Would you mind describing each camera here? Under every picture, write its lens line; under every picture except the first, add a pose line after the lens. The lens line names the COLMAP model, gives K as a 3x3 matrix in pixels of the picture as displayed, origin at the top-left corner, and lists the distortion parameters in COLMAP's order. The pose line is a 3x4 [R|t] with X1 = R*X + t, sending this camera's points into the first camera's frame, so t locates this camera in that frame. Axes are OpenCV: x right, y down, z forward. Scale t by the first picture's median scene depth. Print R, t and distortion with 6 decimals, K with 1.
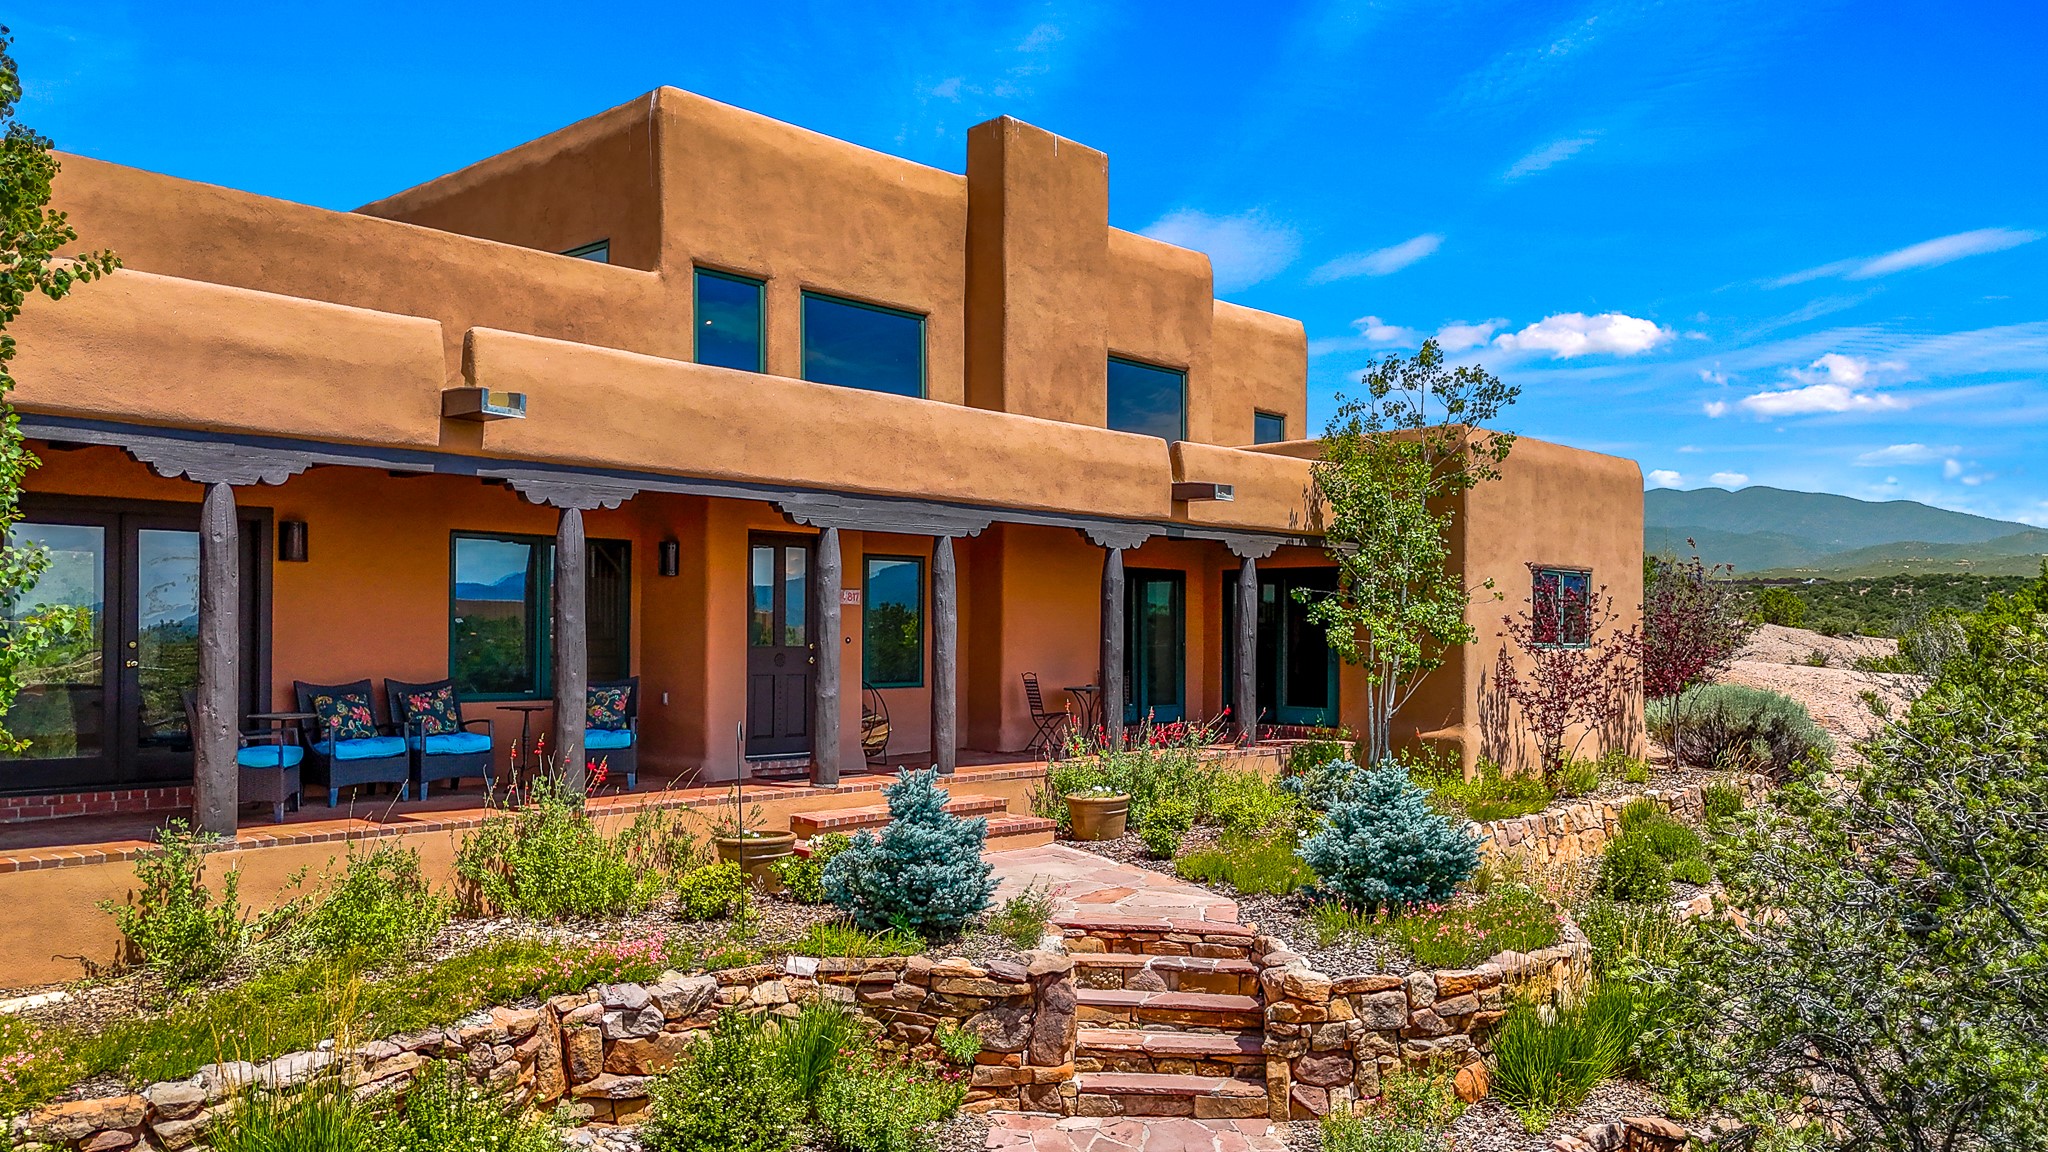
lens RADIAL K [[1504.6, 0, 1014.5], [0, 1504.6, 656.5], [0, 0, 1]] dist [0.063431, -0.002308]
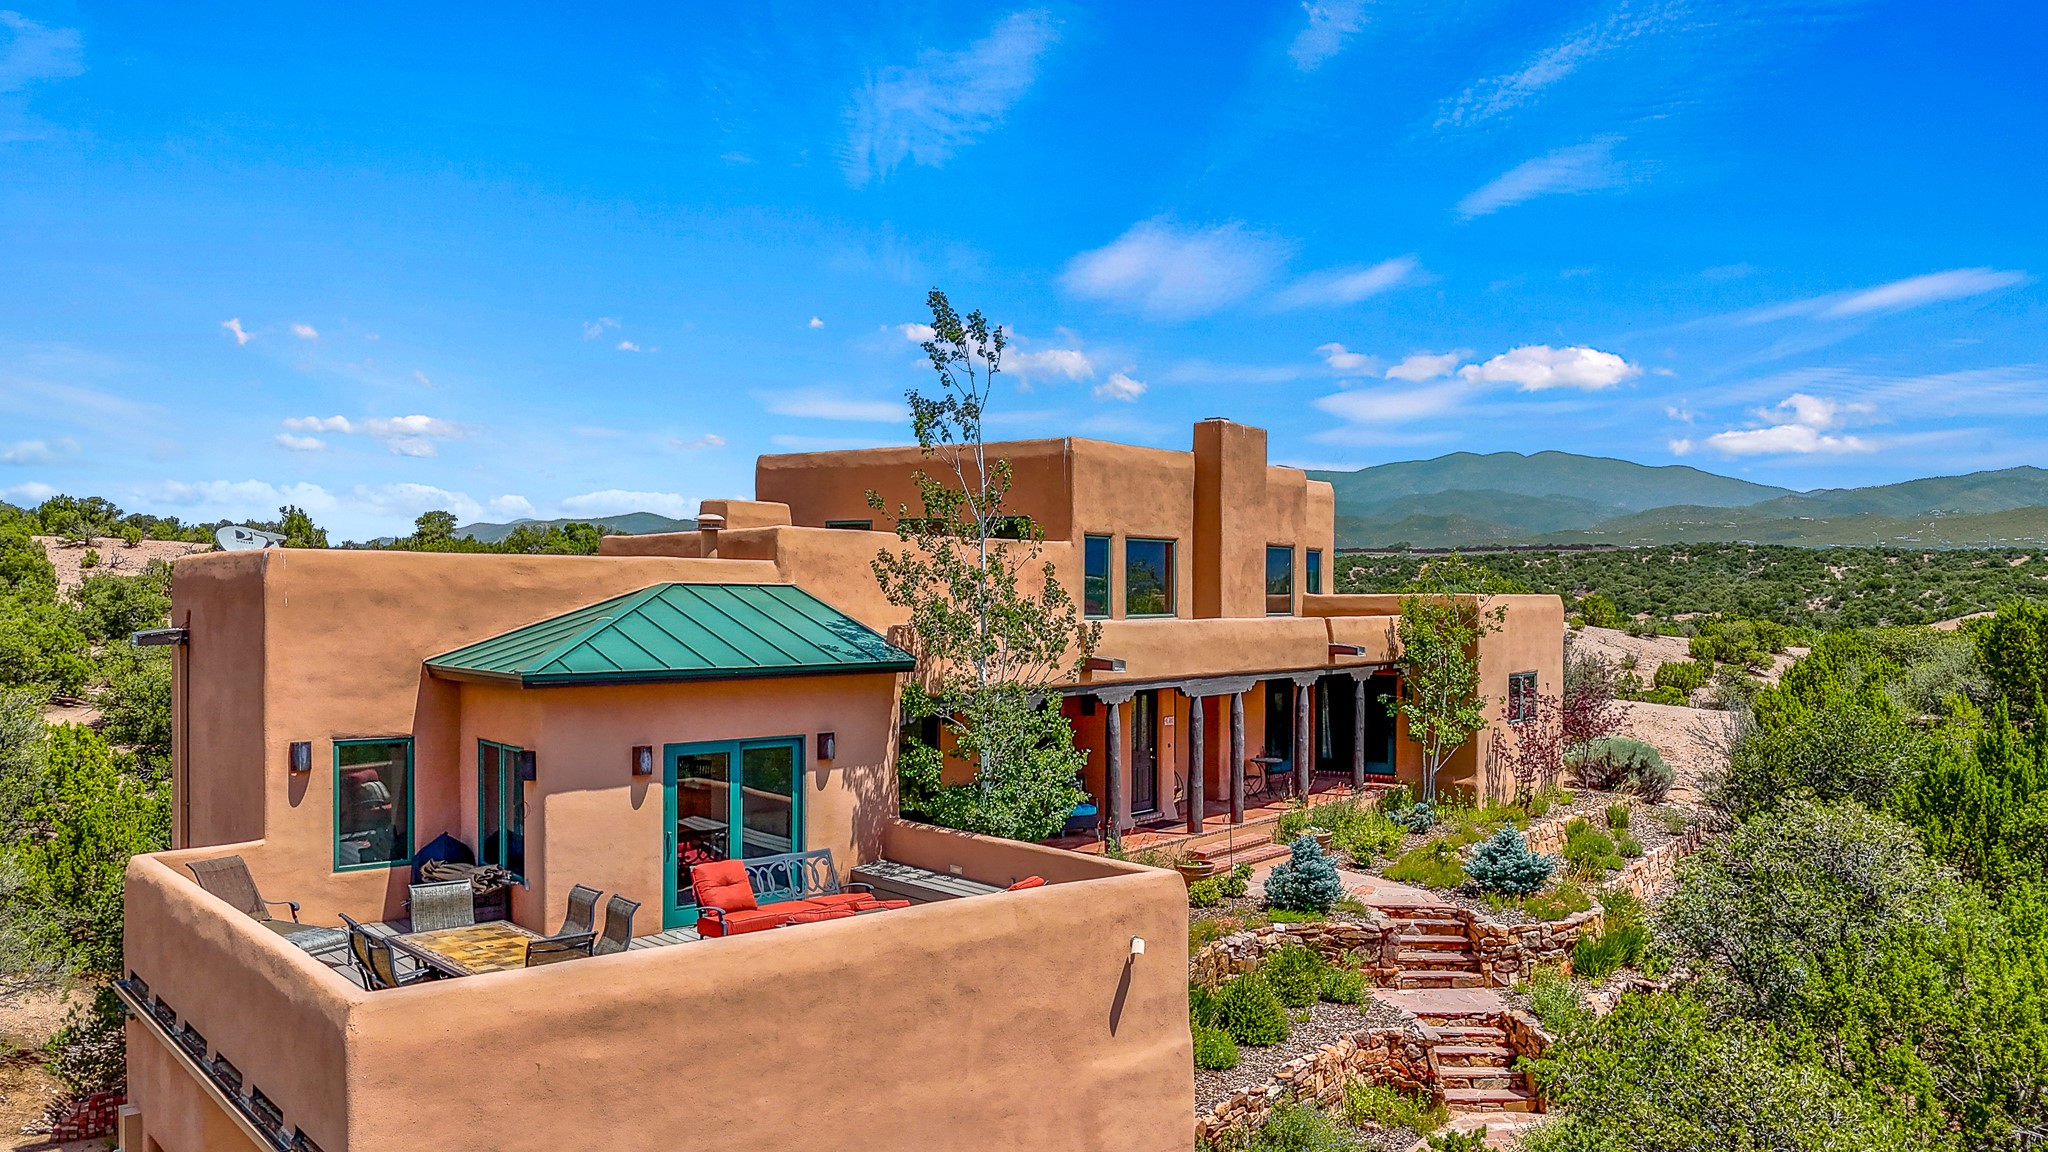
lens RADIAL K [[1553.1, 0, 1020.9], [0, 1553.1, 632.8], [0, 0, 1]] dist [0.043067, 0.002519]
pose [[0.991948, -0.005437, 0.126527, -0.617675], [0.004136, 0.999936, 0.010541, -0.196587], [-0.126576, -0.009933, 0.991907, -0.943526]]
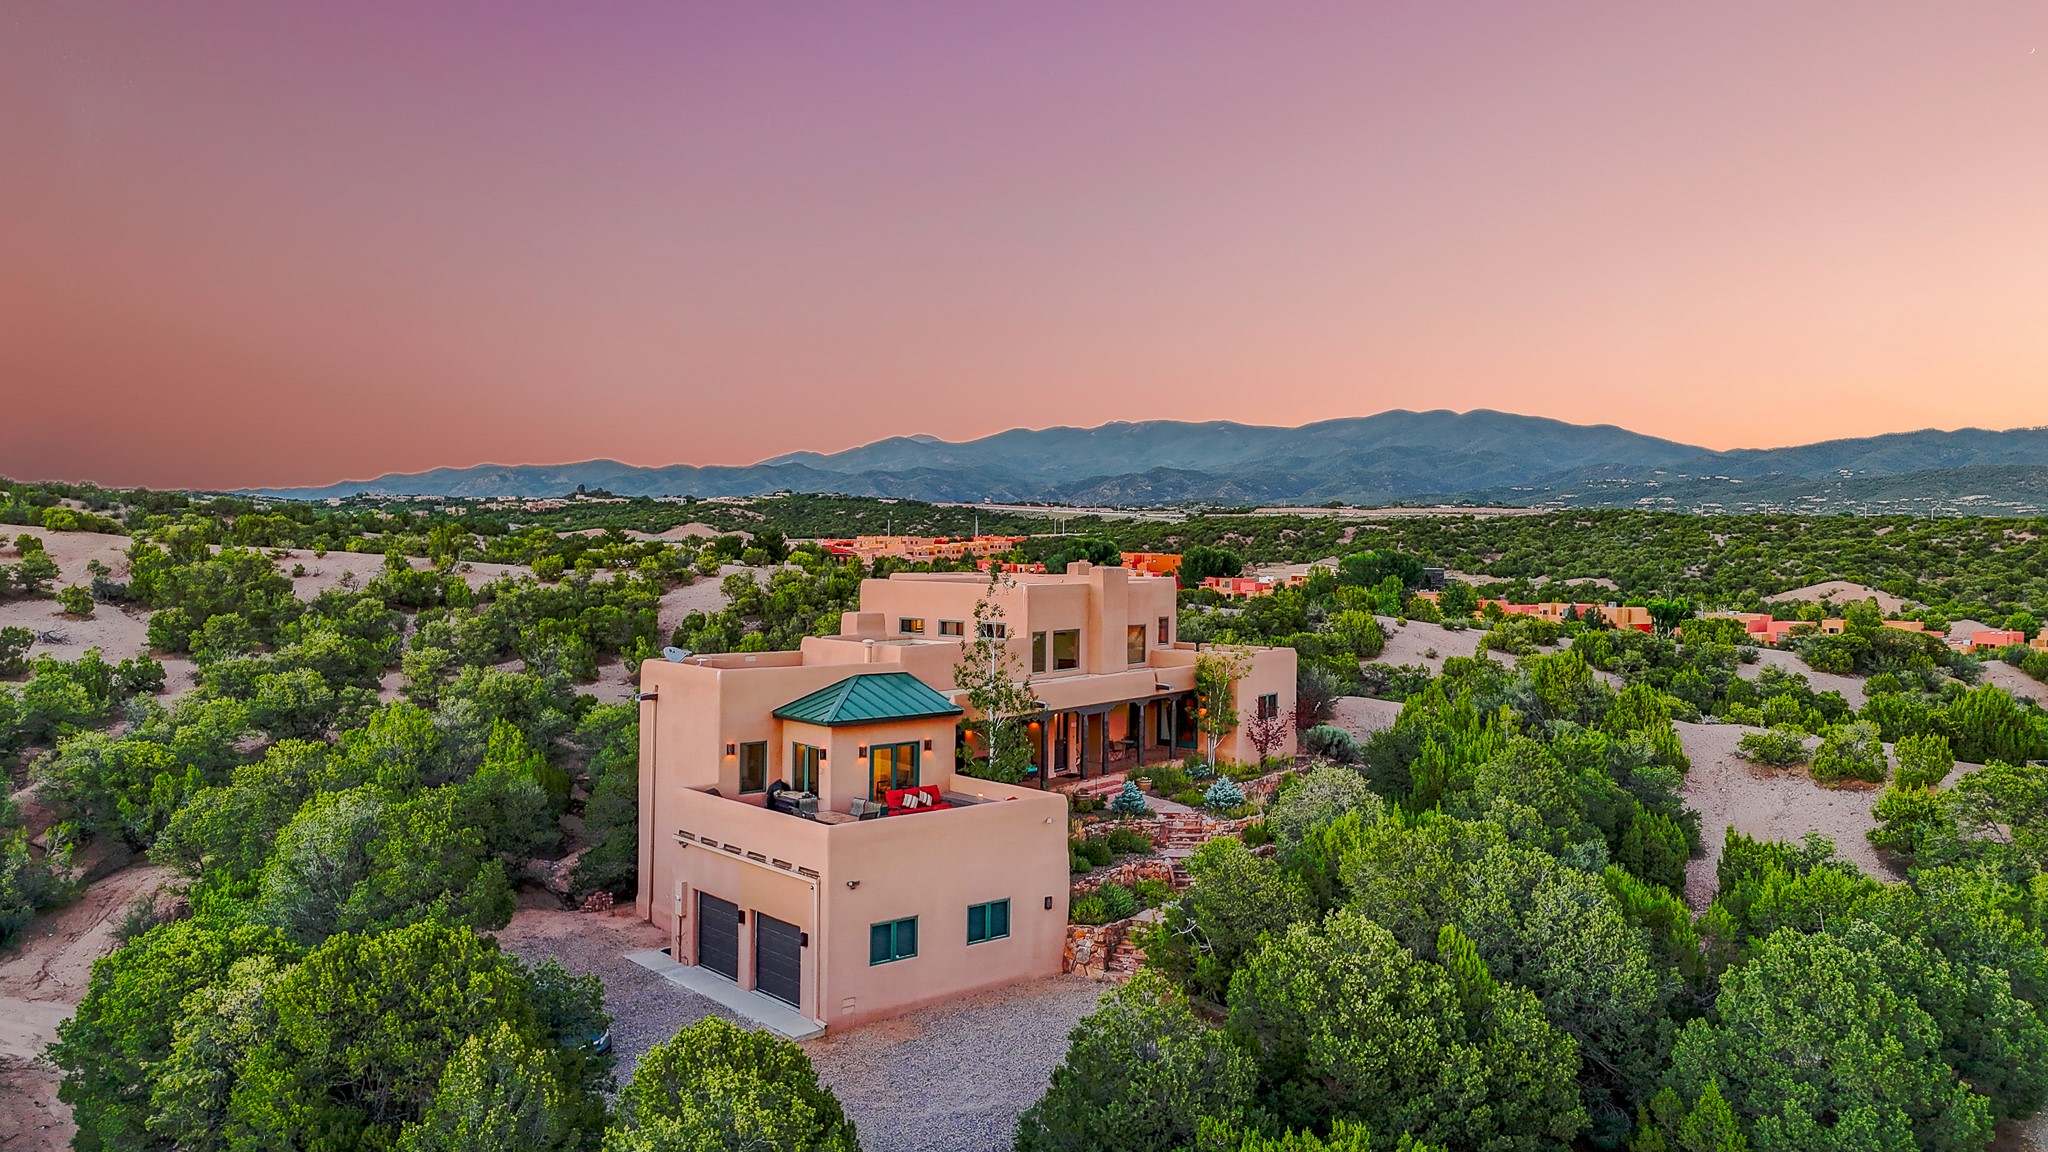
lens RADIAL K [[1509.7, 0, 1024.0], [0, 1509.7, 576.0], [0, 0, 1]] dist [0.110506, -0.133933]
pose [[0.987050, 0.003977, 0.160365, -0.973634], [-0.005526, 0.999942, 0.009220, -0.515861], [-0.160319, -0.009986, 0.987015, -3.064239]]
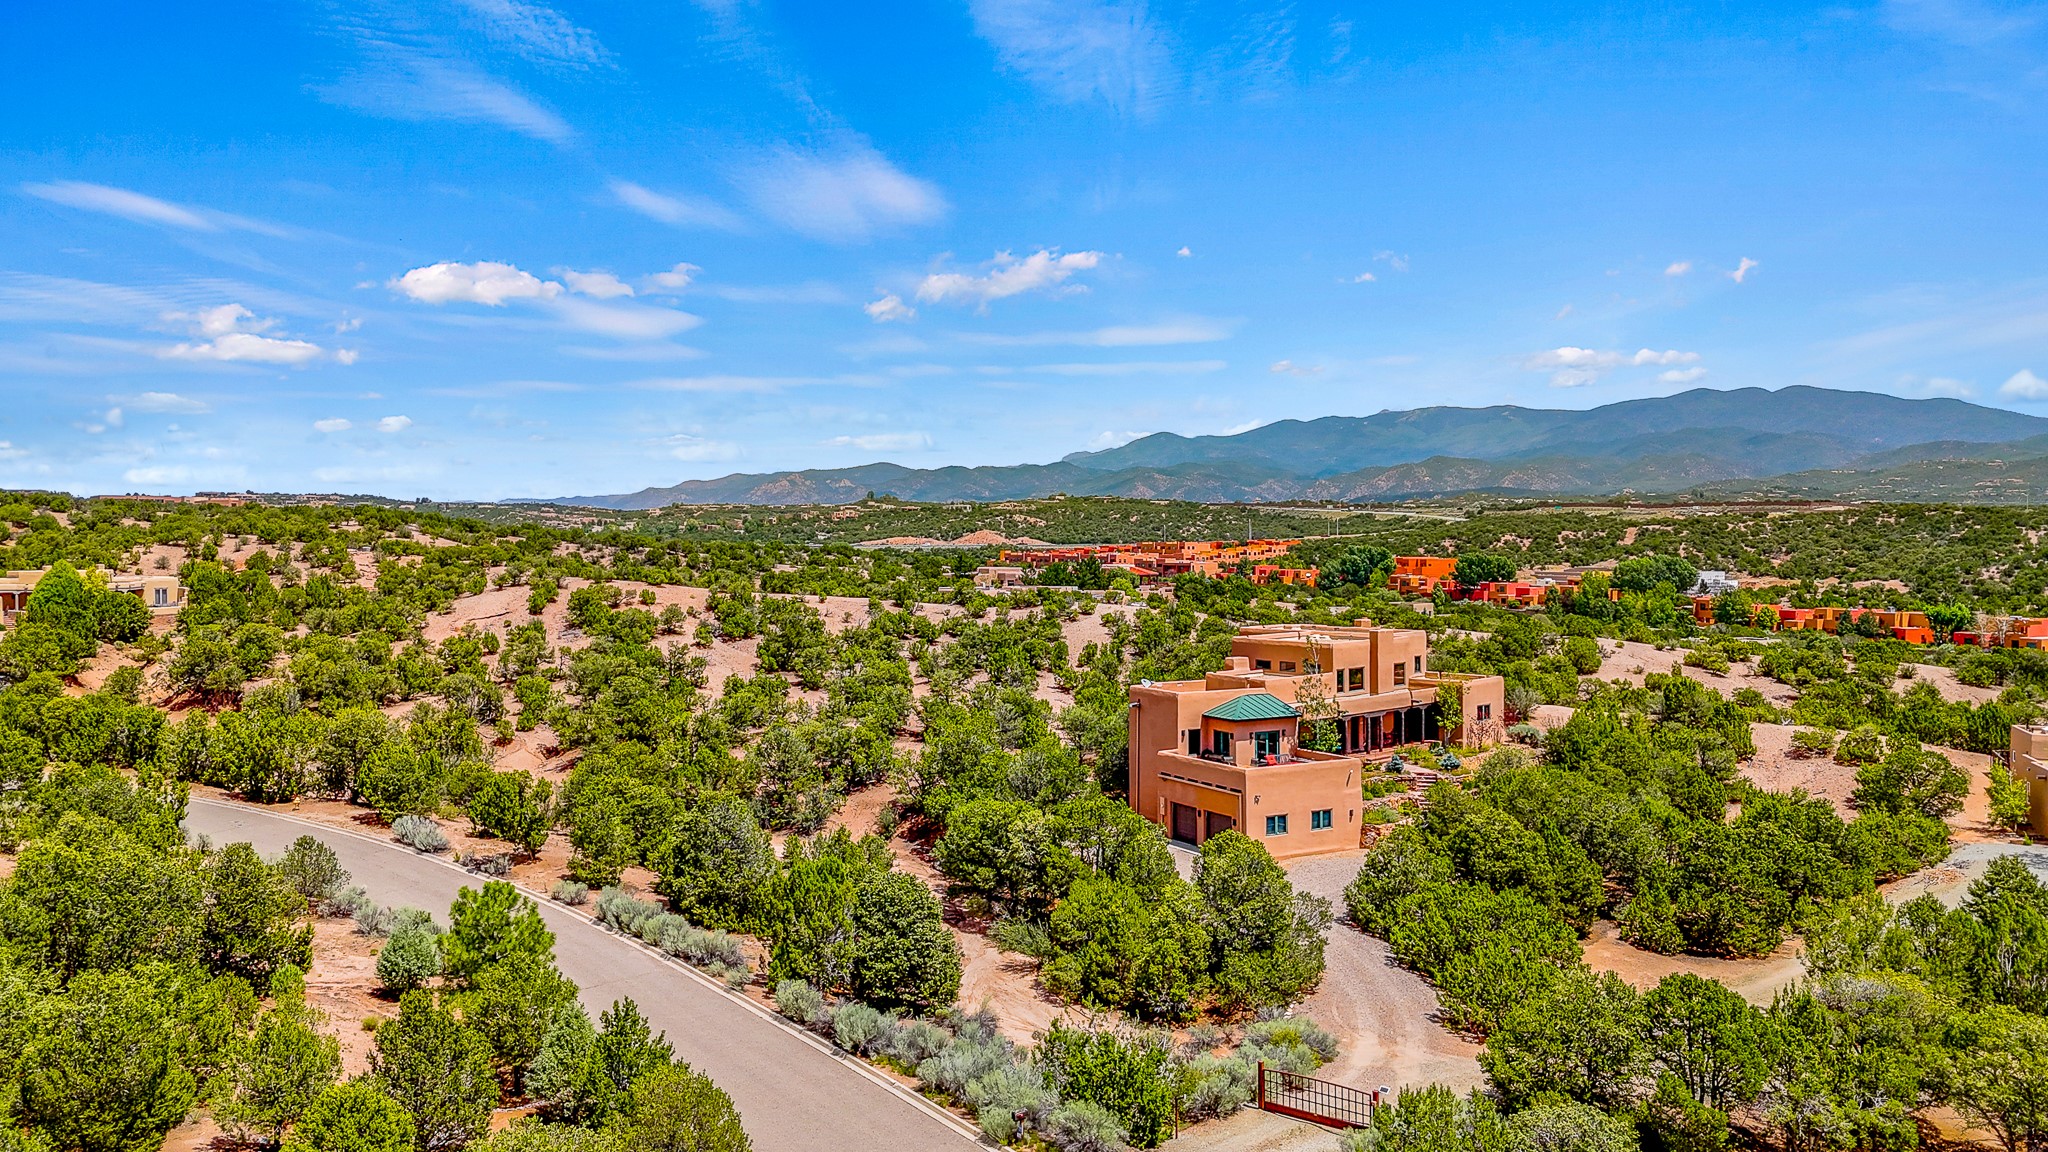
lens RADIAL K [[1509.7, 0, 1024.0], [0, 1509.7, 576.0], [0, 0, 1]] dist [0.110506, -0.133933]
pose [[0.999857, -0.006872, -0.015475, -1.698546], [0.007056, 0.999904, 0.011924, -0.882870], [0.015392, -0.012032, 0.999809, -6.406287]]
